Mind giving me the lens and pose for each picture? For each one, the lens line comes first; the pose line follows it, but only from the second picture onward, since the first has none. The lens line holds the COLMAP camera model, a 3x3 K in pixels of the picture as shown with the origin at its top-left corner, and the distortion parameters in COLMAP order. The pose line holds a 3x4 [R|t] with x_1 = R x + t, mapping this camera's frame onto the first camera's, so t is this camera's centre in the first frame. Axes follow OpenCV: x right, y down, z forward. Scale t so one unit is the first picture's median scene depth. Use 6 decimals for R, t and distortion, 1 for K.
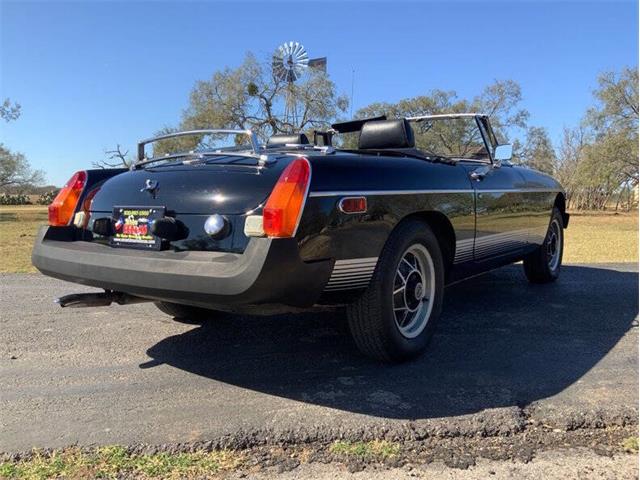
lens RADIAL K [[533.7, 0, 320.0], [0, 533.7, 240.0], [0, 0, 1]] dist [0.108784, -0.255125]
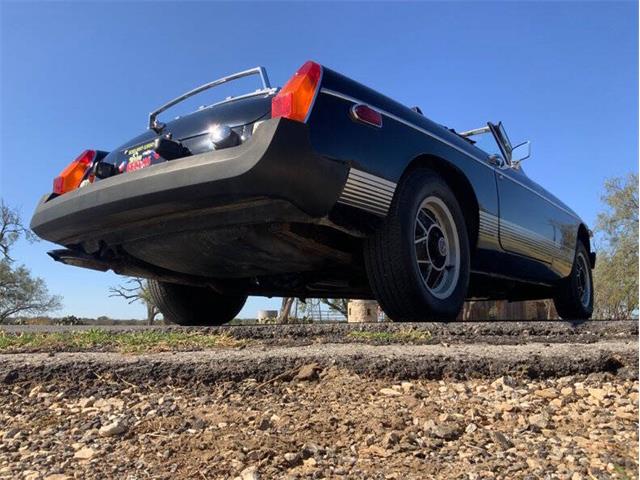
lens RADIAL K [[533.7, 0, 320.0], [0, 533.7, 240.0], [0, 0, 1]] dist [0.108784, -0.255125]
pose [[0.999557, -0.016256, -0.024930, -0.000120], [0.009889, 0.971464, -0.236981, 0.024109], [0.028071, 0.236630, 0.971194, 0.008270]]
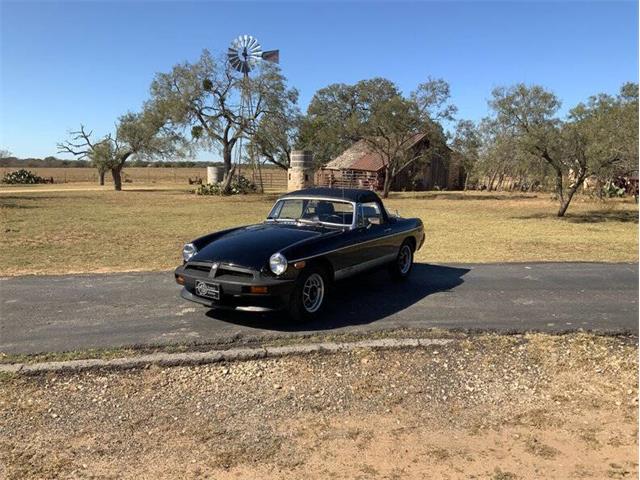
lens RADIAL K [[533.7, 0, 320.0], [0, 533.7, 240.0], [0, 0, 1]] dist [0.108784, -0.255125]
pose [[0.998533, -0.007721, 0.053588, 0.041898], [0.004884, 0.998589, 0.052873, -0.022531], [-0.053921, -0.052534, 0.997162, -0.118873]]
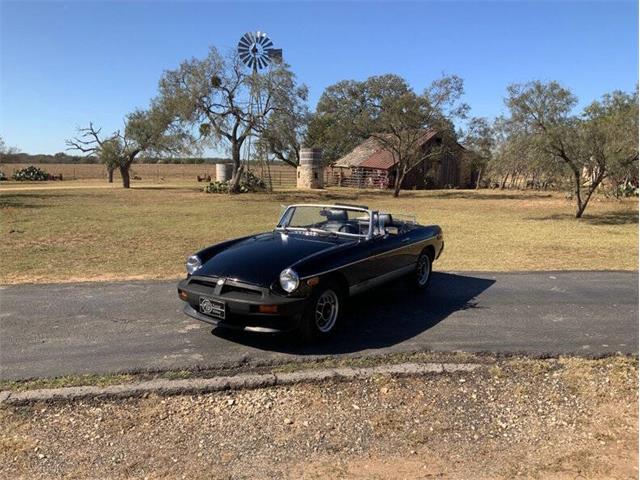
lens RADIAL K [[533.7, 0, 320.0], [0, 533.7, 240.0], [0, 0, 1]] dist [0.108784, -0.255125]
pose [[0.999276, -0.004215, 0.037798, 0.040730], [0.001967, 0.998236, 0.059330, -0.027443], [-0.037982, -0.059213, 0.997523, -0.102933]]
